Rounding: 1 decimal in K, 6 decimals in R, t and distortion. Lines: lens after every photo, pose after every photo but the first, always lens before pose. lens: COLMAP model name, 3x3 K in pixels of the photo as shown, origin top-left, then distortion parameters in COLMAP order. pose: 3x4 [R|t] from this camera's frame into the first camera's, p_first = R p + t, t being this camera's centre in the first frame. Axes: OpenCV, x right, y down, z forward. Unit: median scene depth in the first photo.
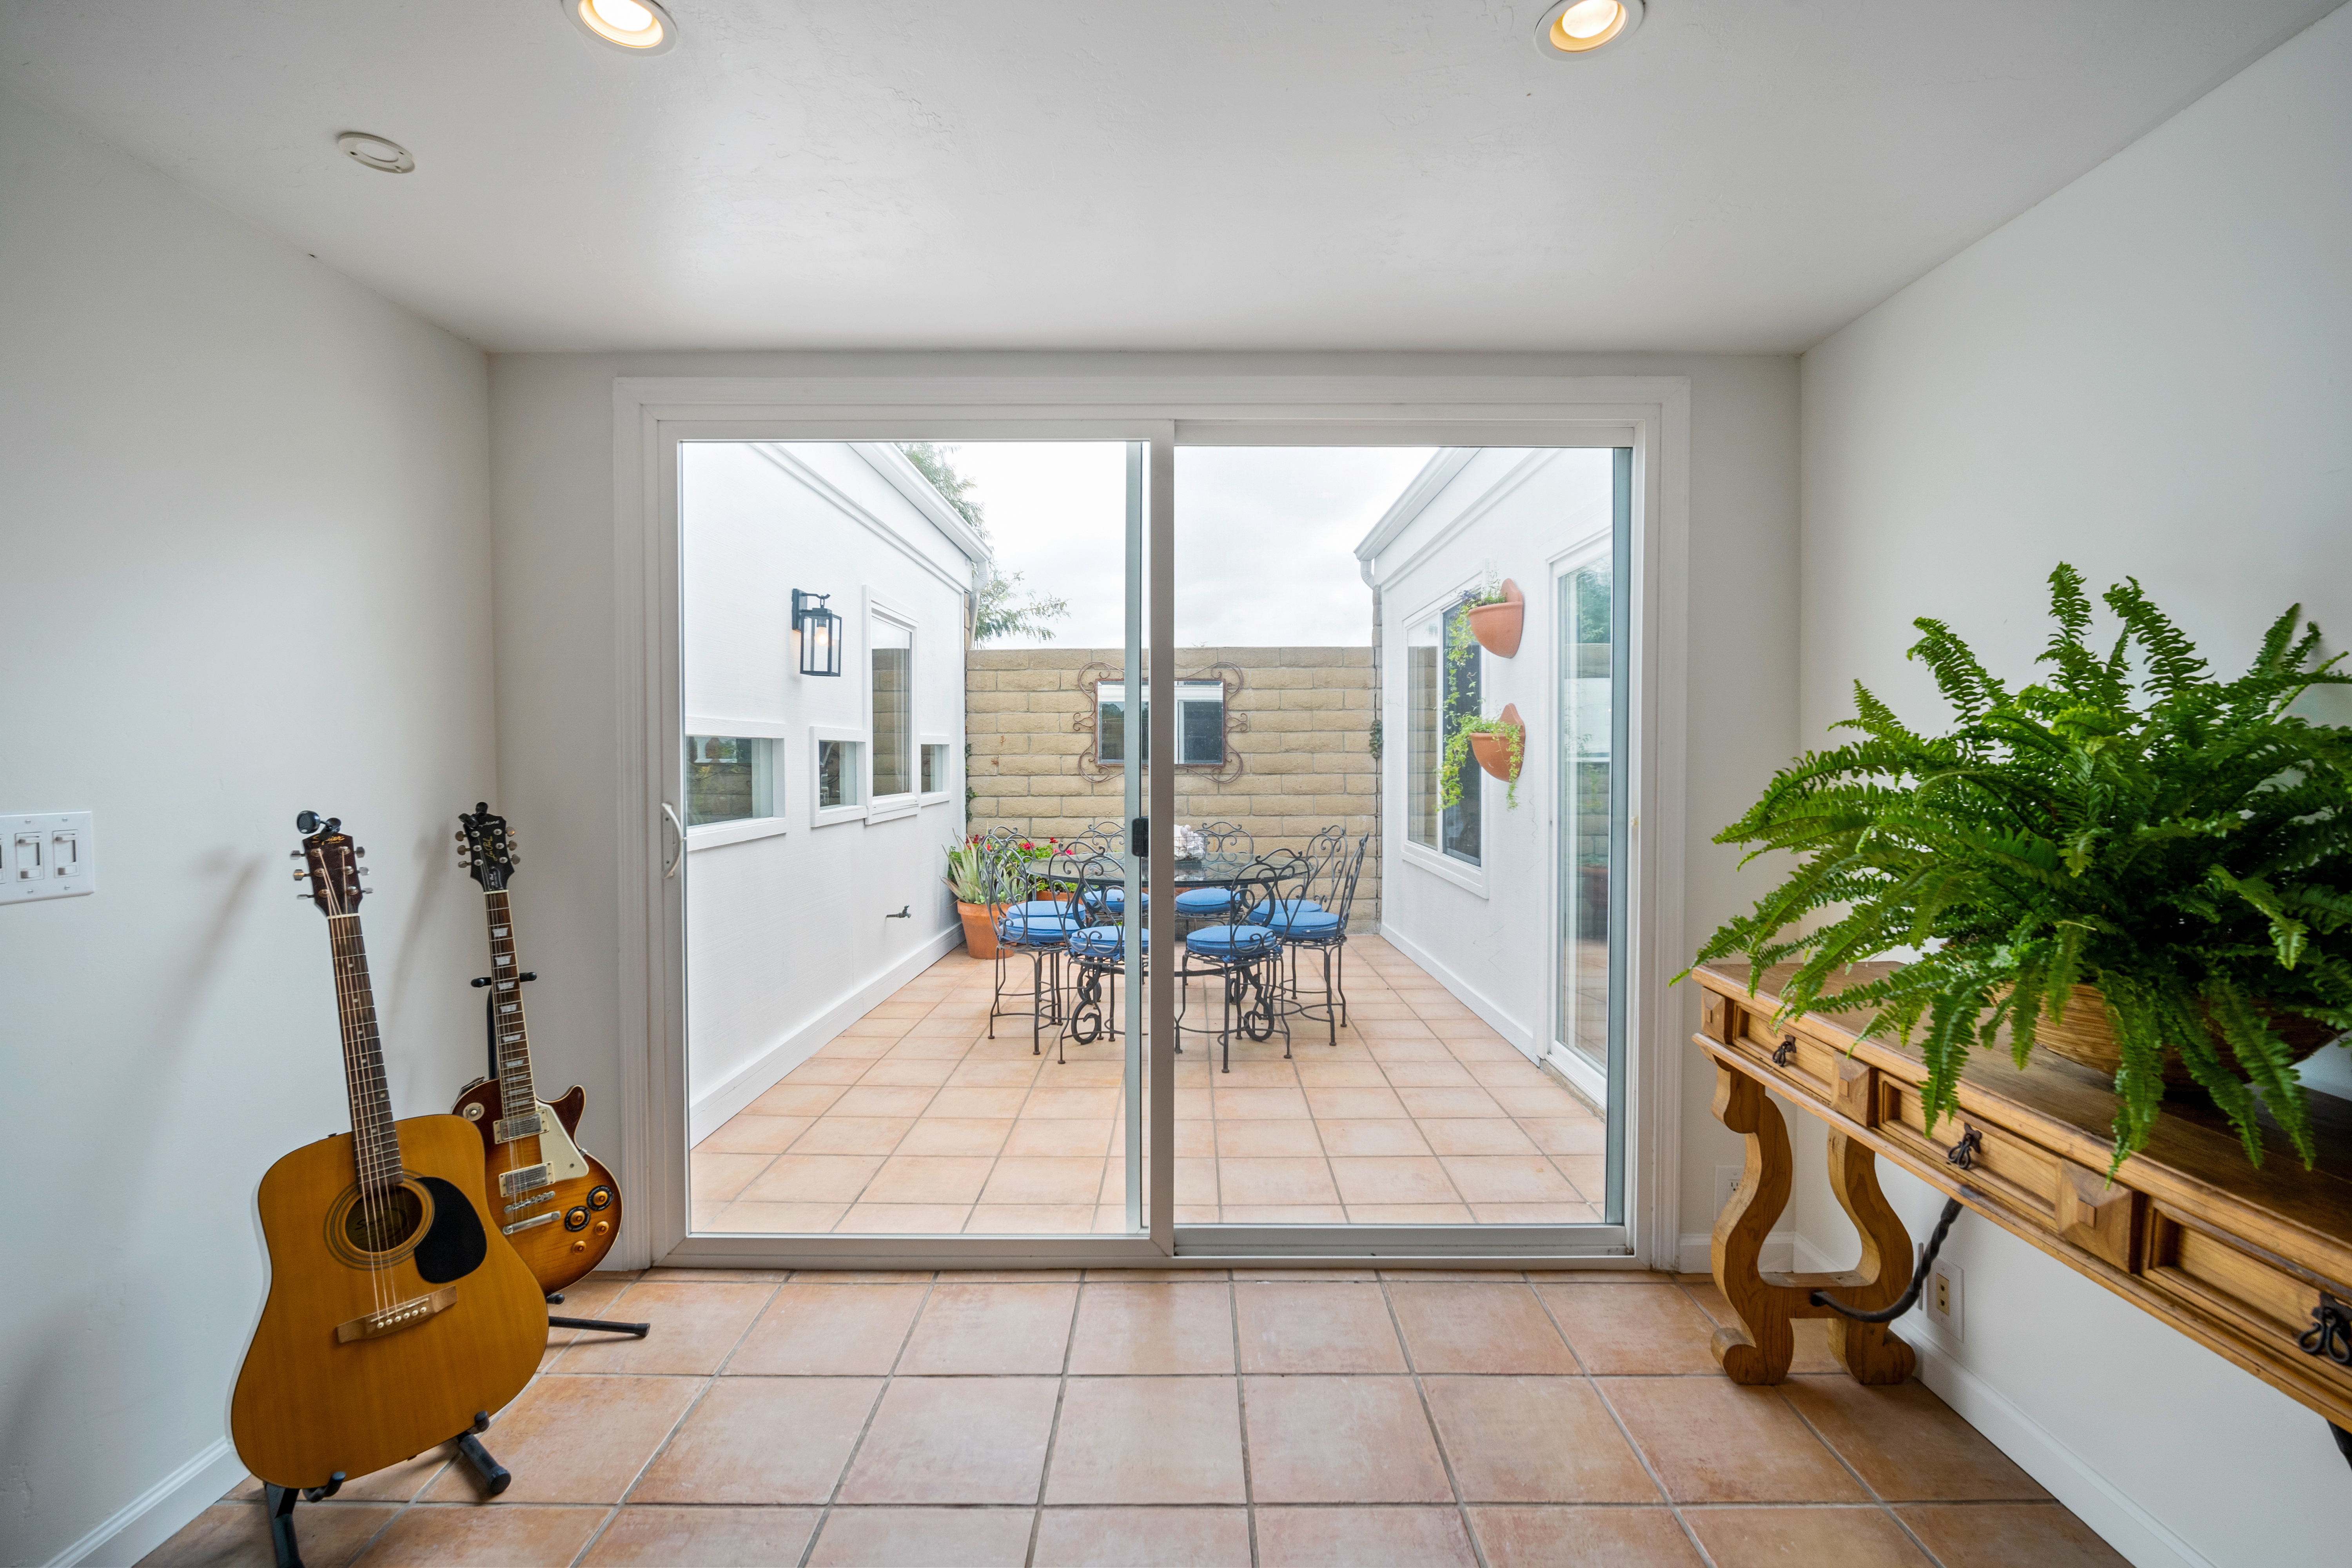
lens RADIAL K [[1022.8, 0, 1186.1], [0, 1022.8, 777.7], [0, 0, 1]] dist [-0.002263, -0.000240]
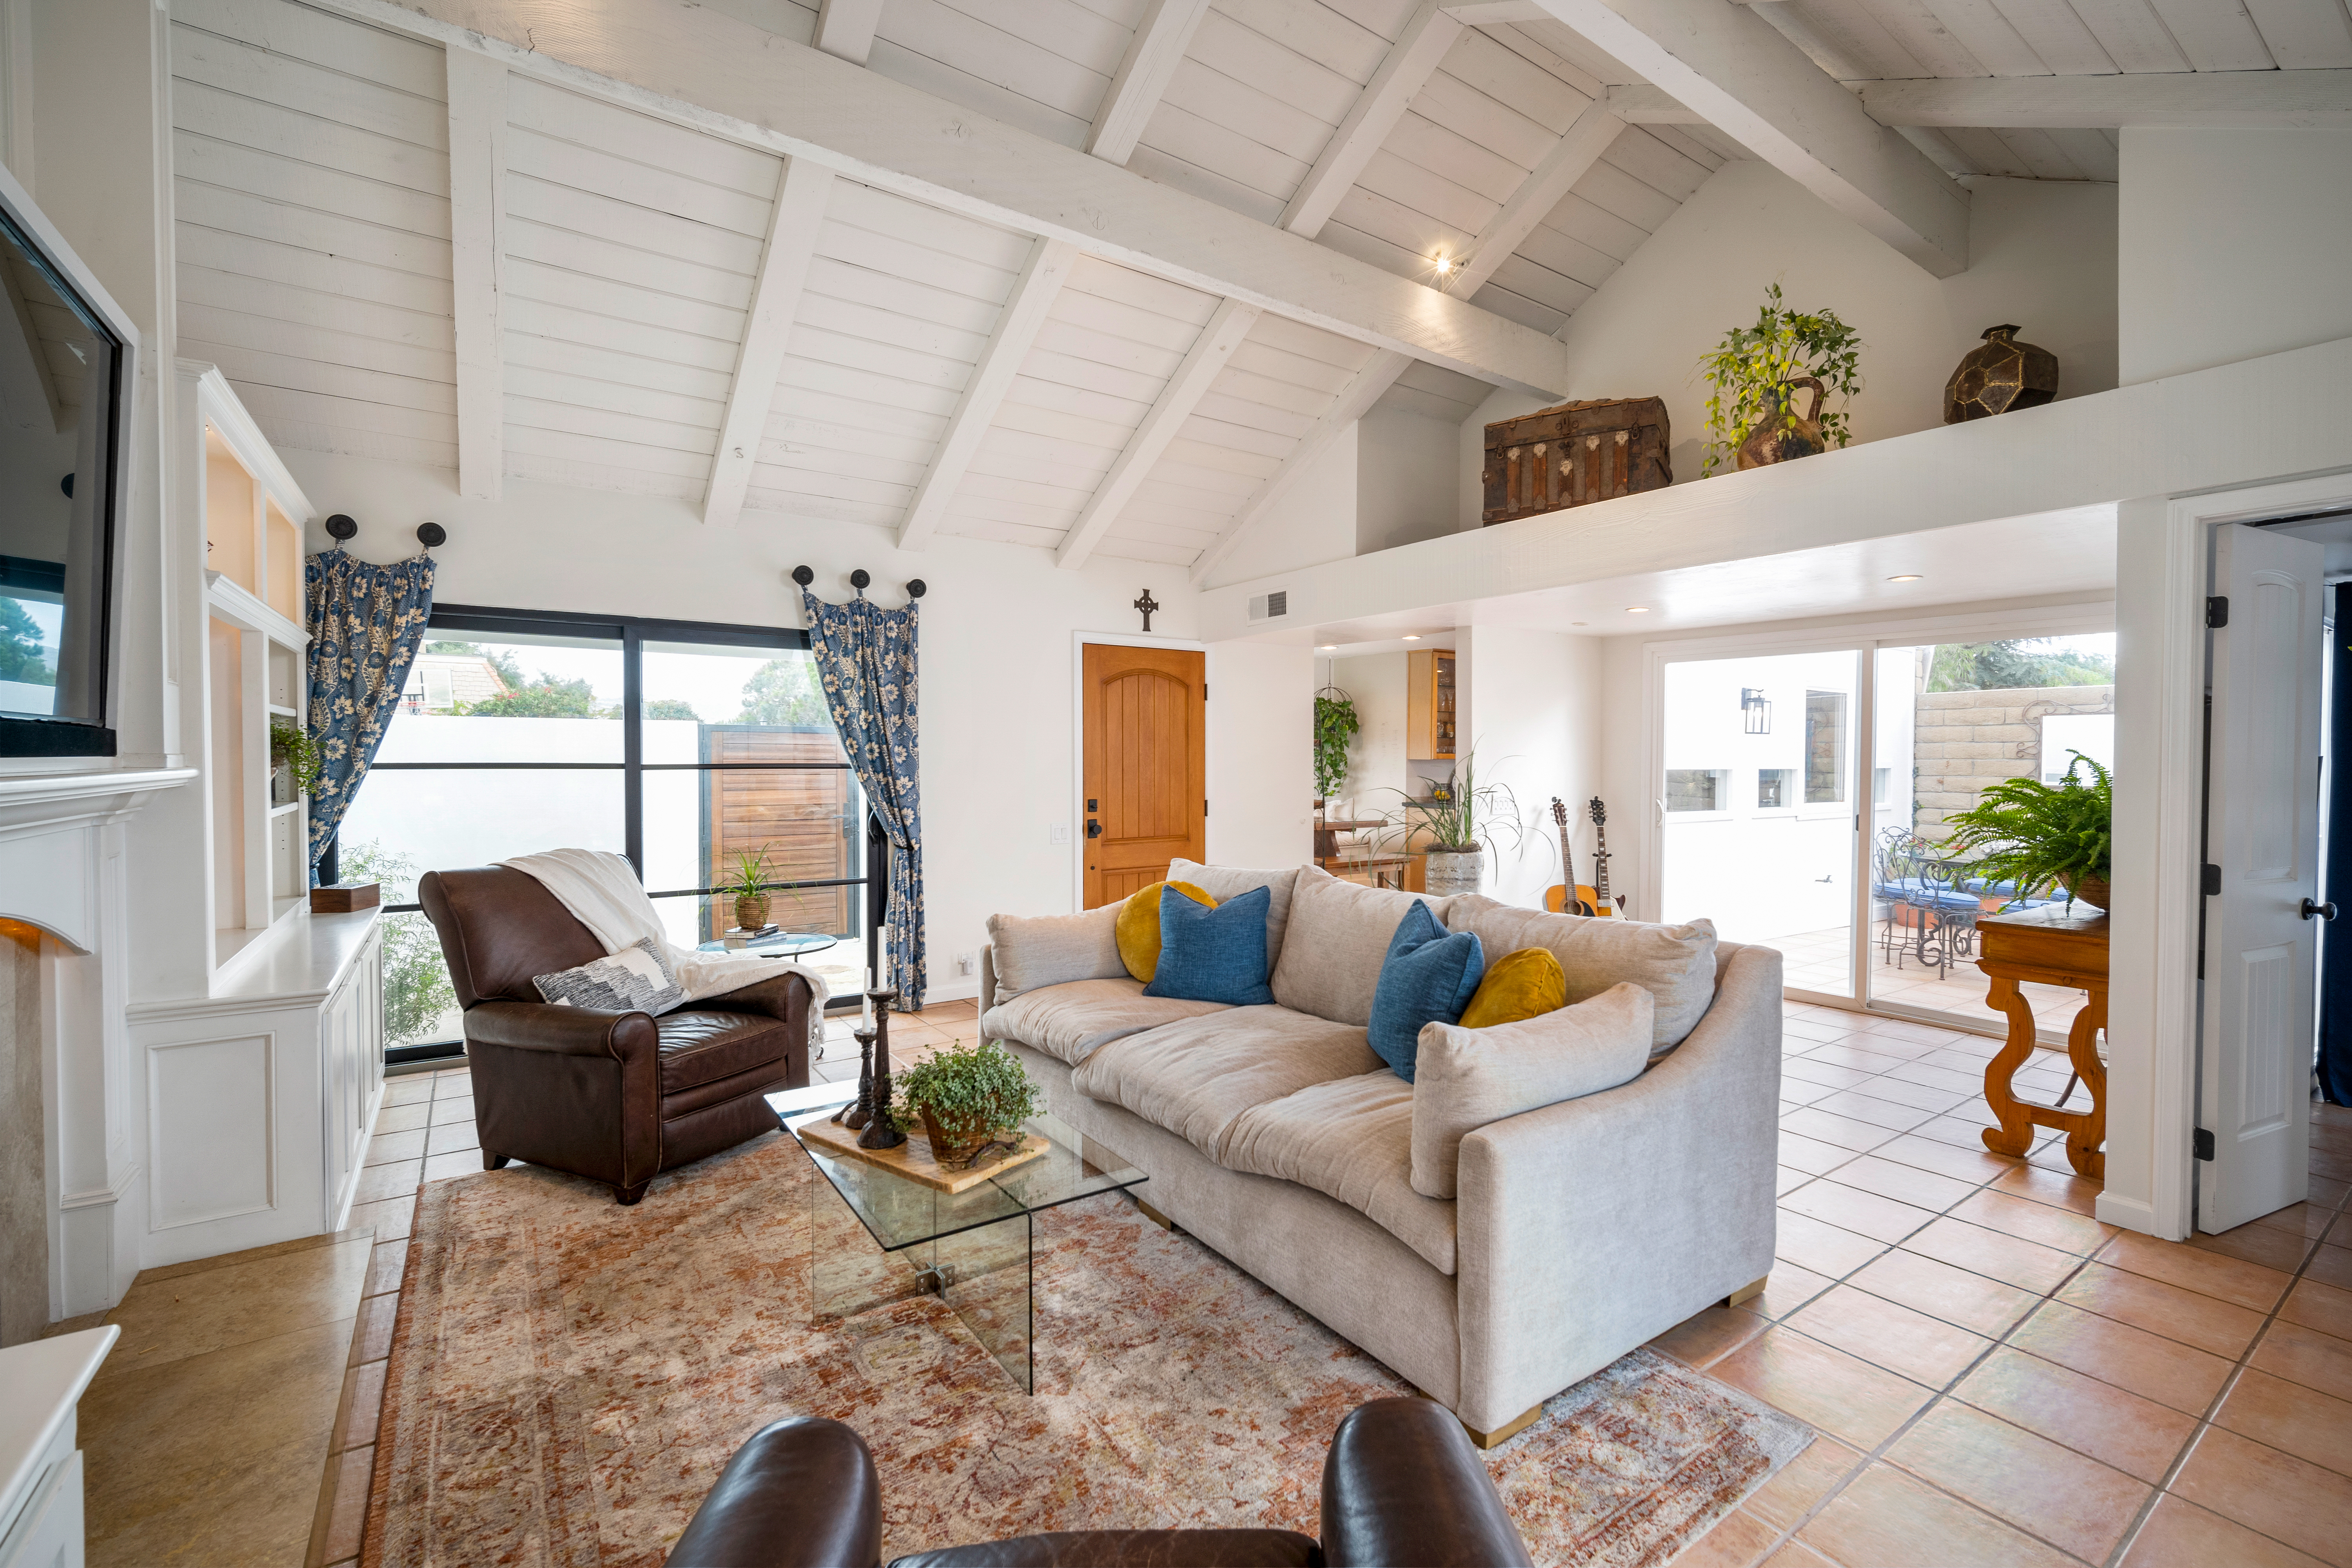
lens RADIAL K [[1022.8, 0, 1185.1], [0, 1022.8, 778.2], [0, 0, 1]] dist [-0.002263, -0.000240]
pose [[0.573523, 0.019680, -0.818953, 0.982231], [-0.023638, 0.999693, 0.007469, -0.020111], [0.818848, 0.015074, 0.573812, -1.564993]]
